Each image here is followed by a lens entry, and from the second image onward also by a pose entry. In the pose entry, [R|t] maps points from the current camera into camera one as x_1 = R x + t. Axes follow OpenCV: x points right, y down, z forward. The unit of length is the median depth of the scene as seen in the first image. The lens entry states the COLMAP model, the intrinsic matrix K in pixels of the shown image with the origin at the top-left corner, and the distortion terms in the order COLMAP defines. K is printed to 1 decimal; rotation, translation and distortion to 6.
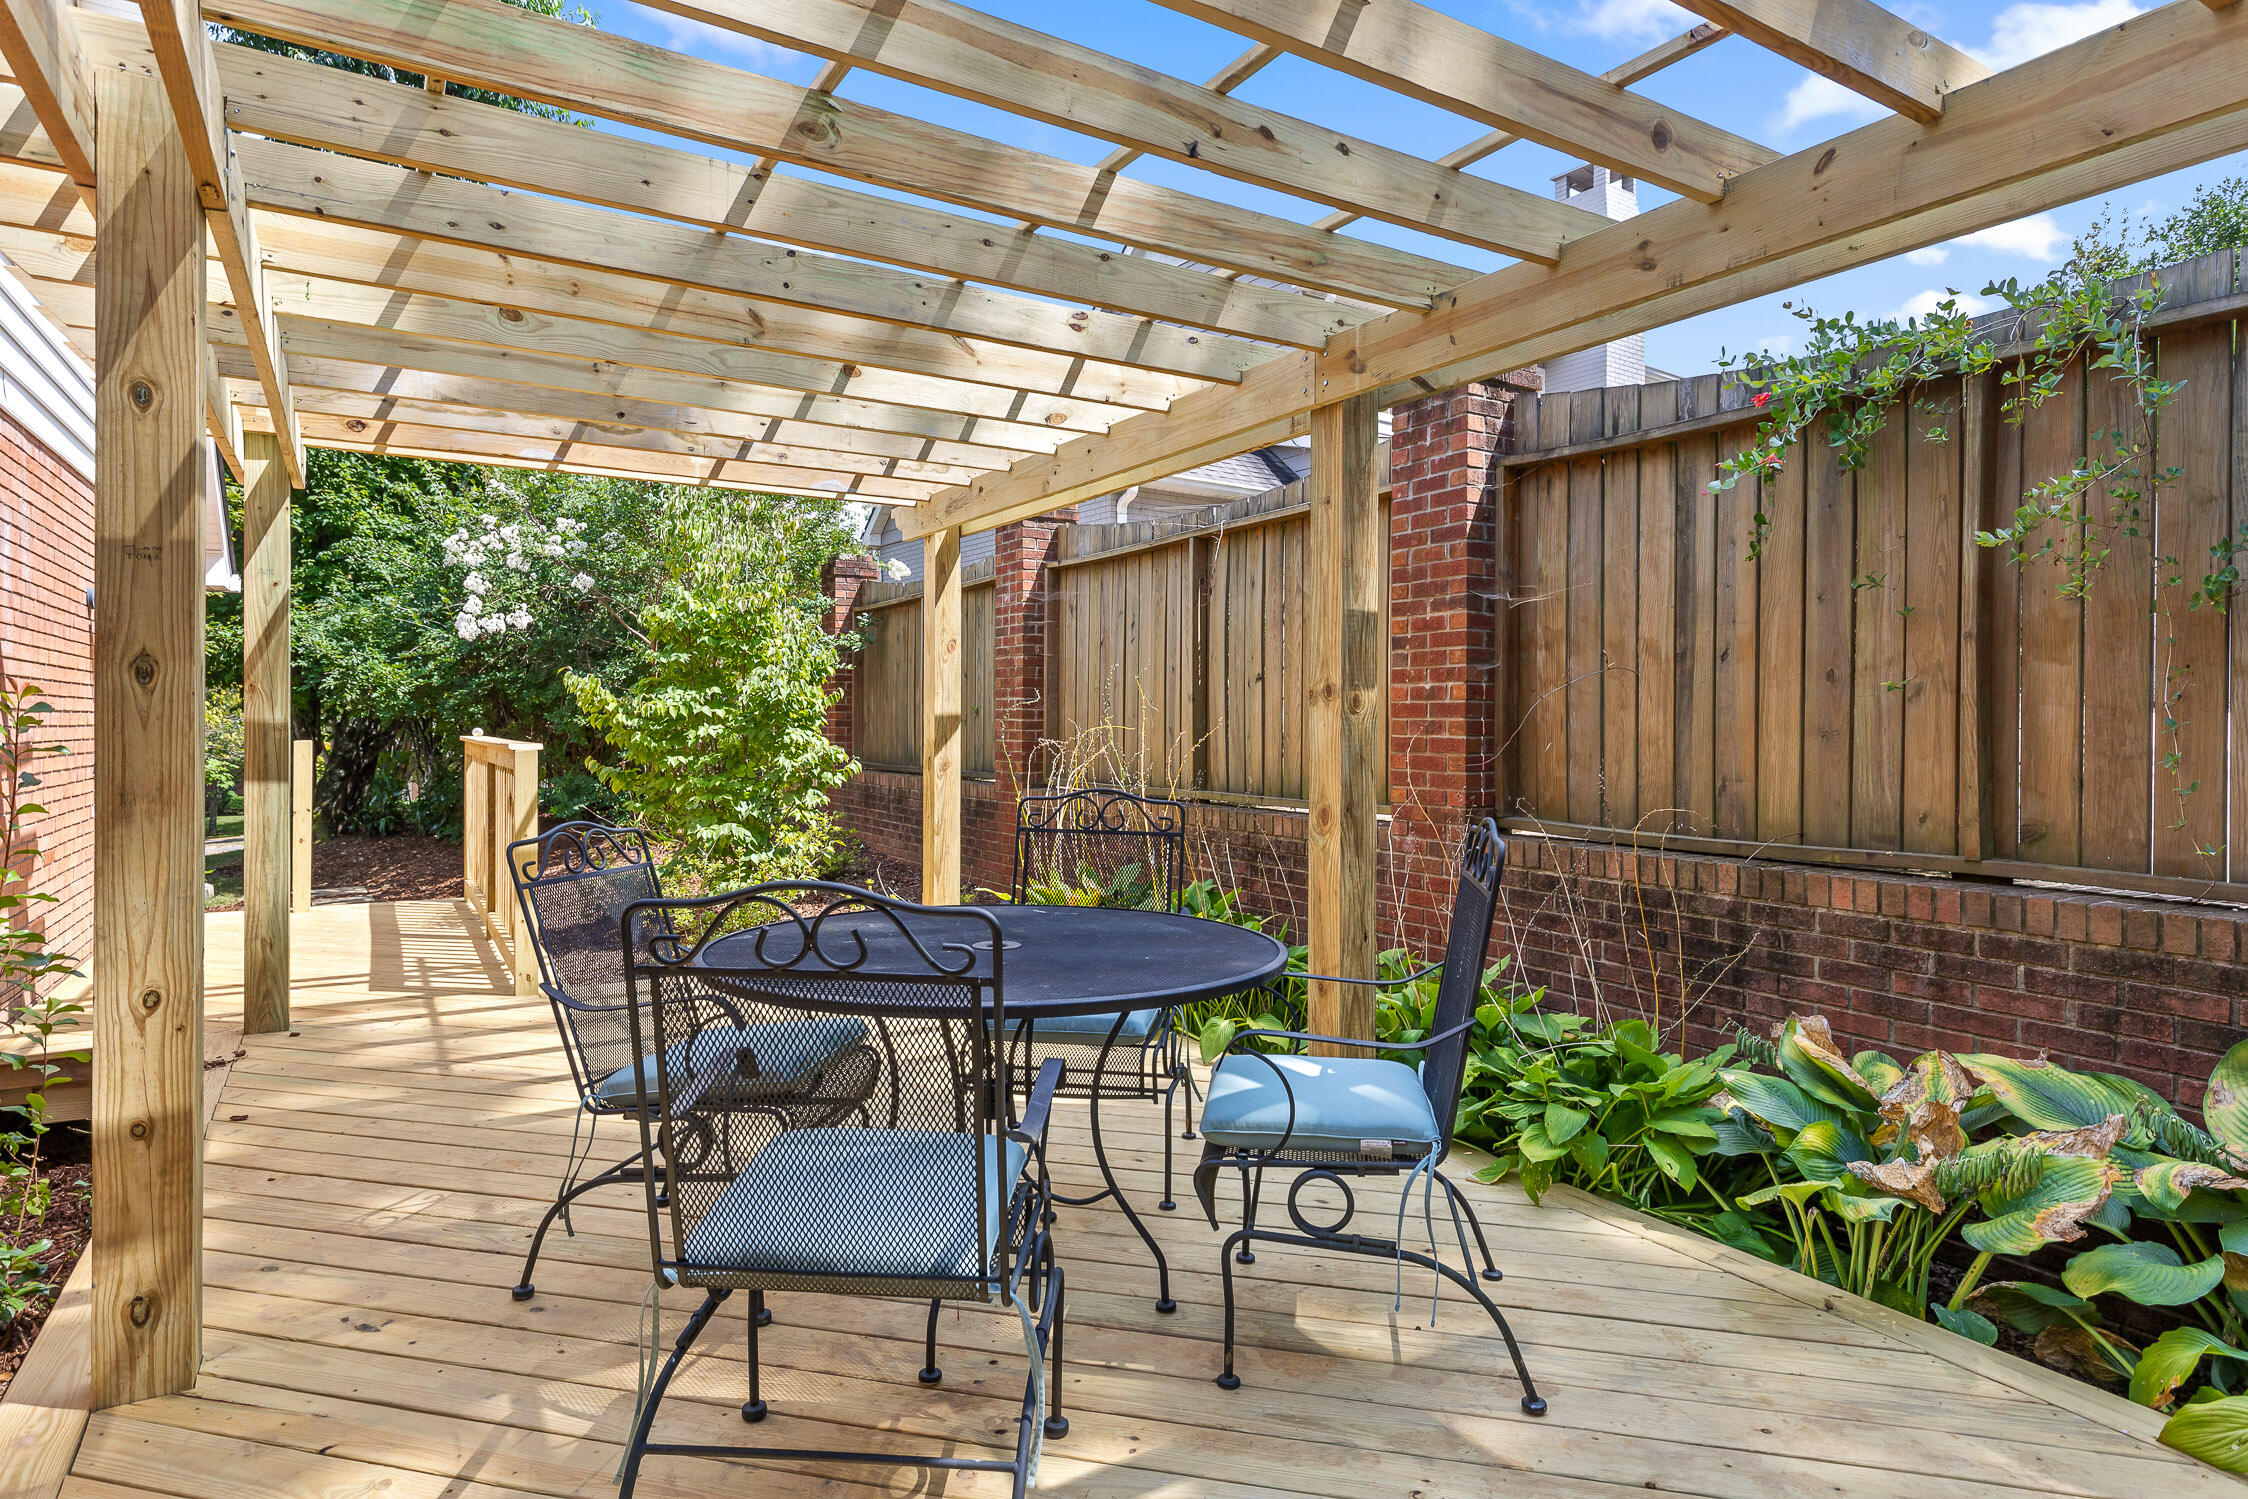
lens RADIAL K [[1222.2, 0, 1114.5], [0, 1222.2, 744.9], [0, 0, 1]] dist [-0.000944, -0.000473]
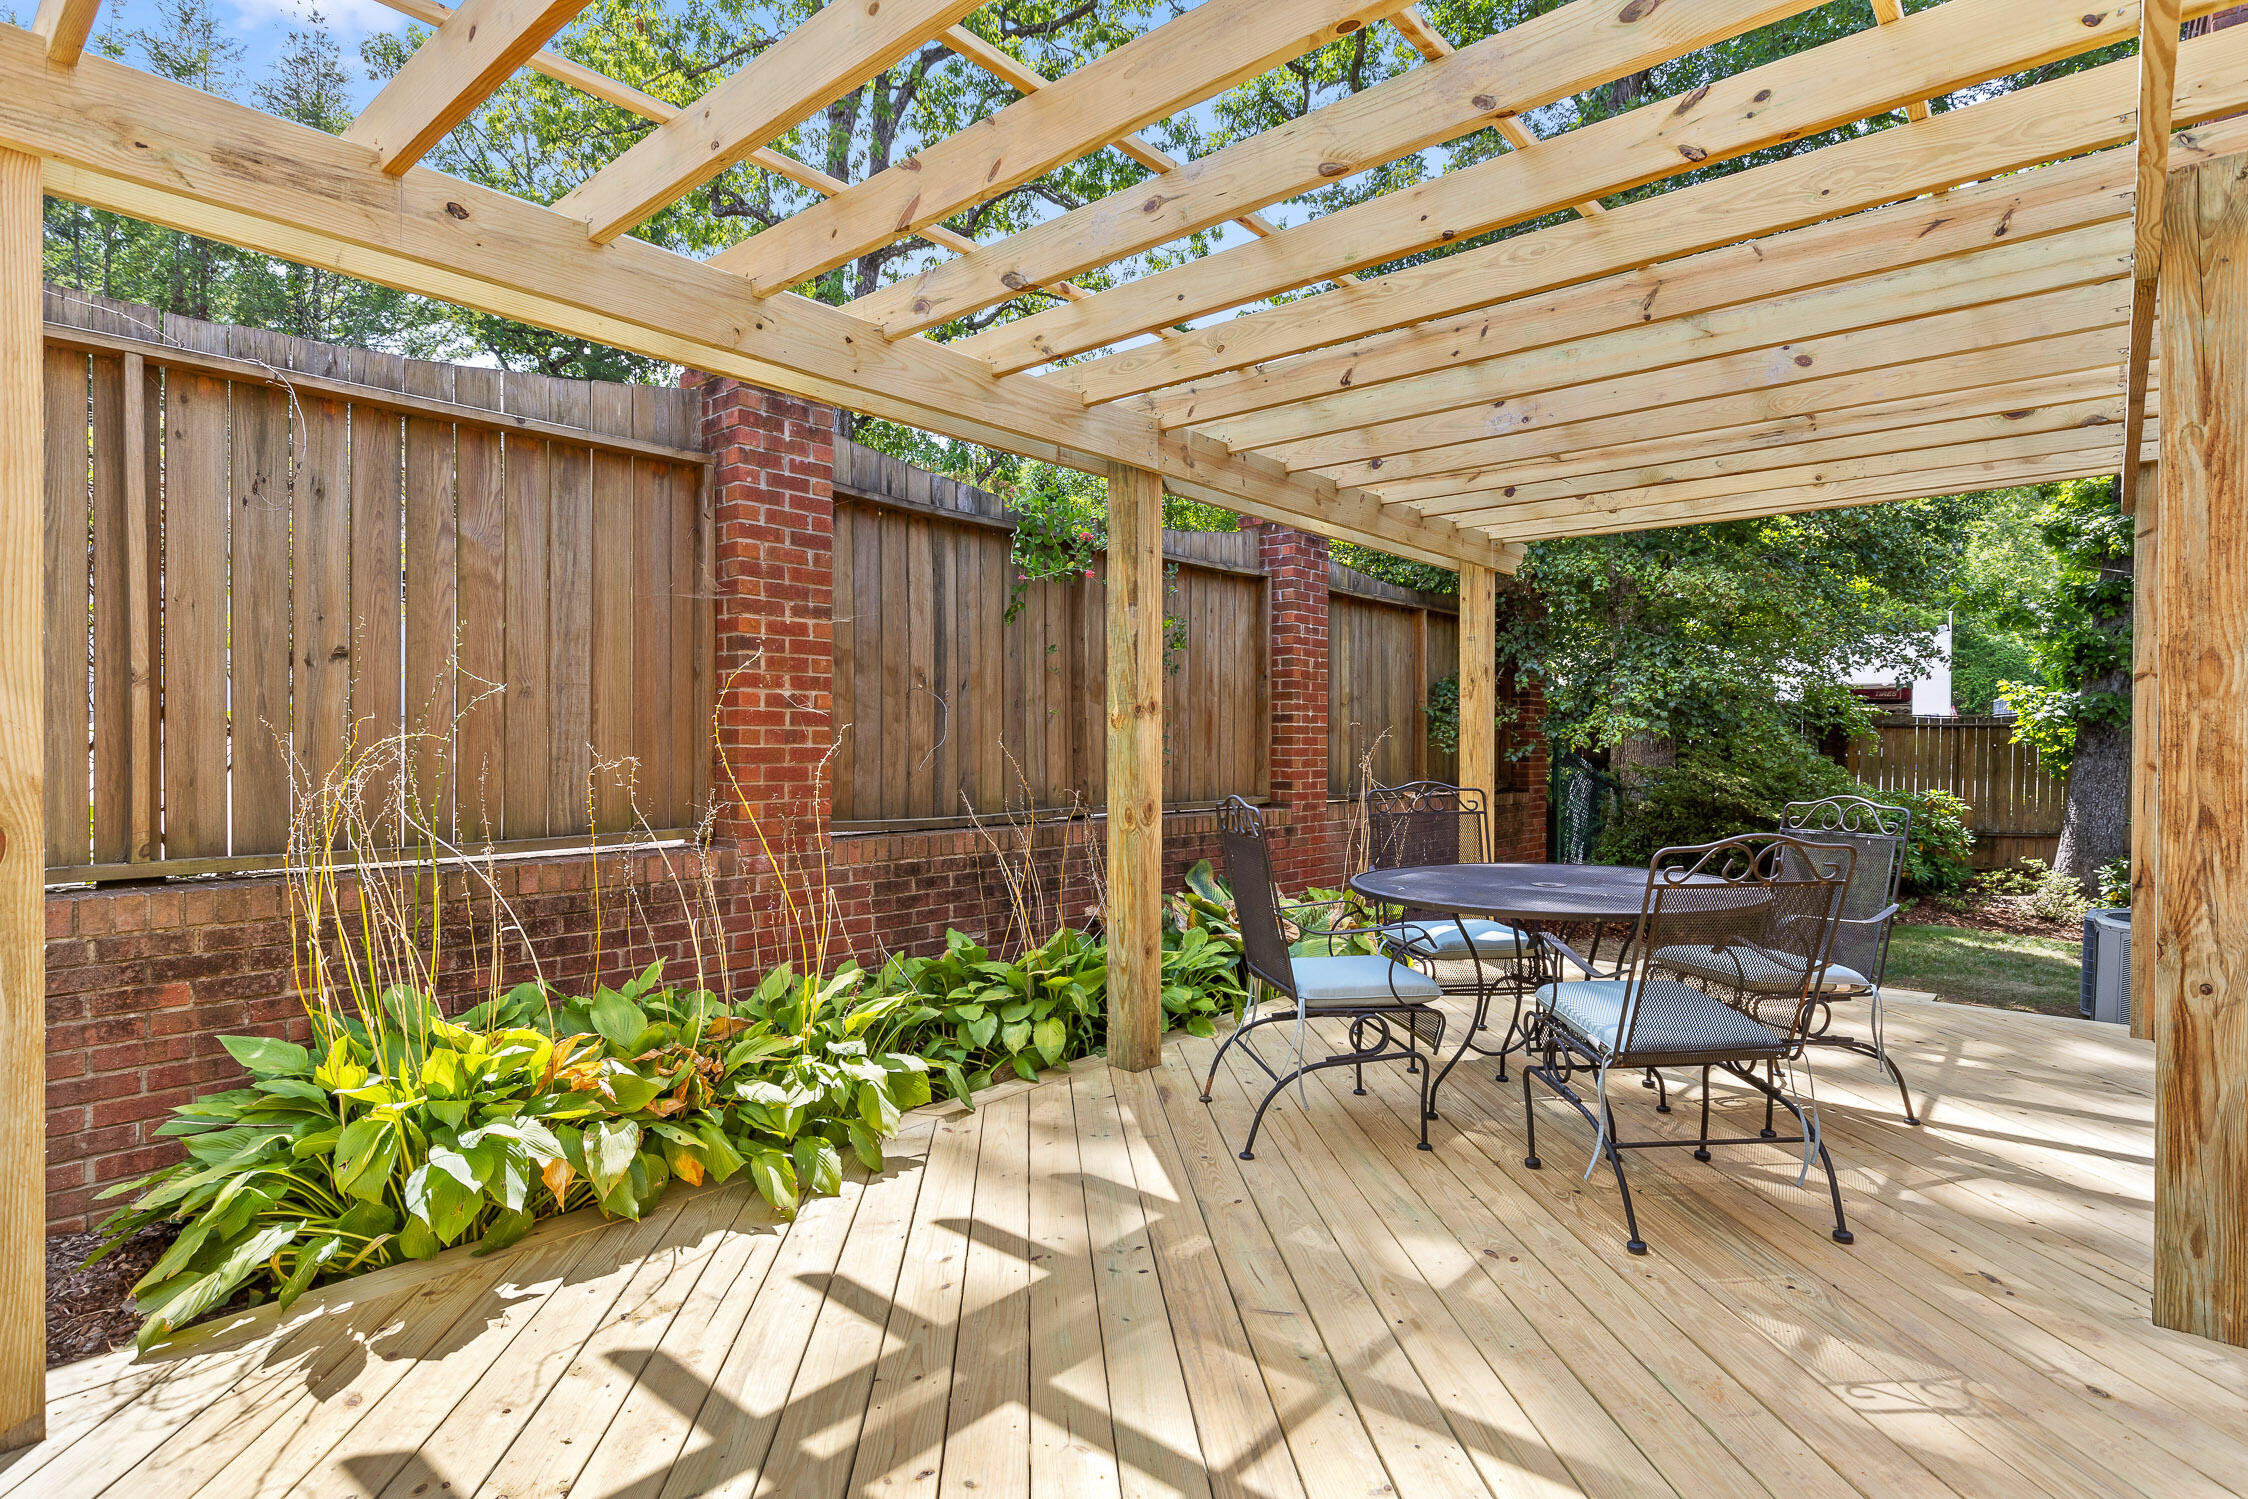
lens RADIAL K [[1163.0, 0, 1114.9], [0, 1163.0, 742.0], [0, 0, 1]] dist [0.001243, 0.000021]
pose [[-0.302154, -0.004020, 0.953251, -0.790899], [0.013810, 0.999868, 0.008594, -0.016522], [-0.953159, 0.015761, -0.302059, 1.187981]]
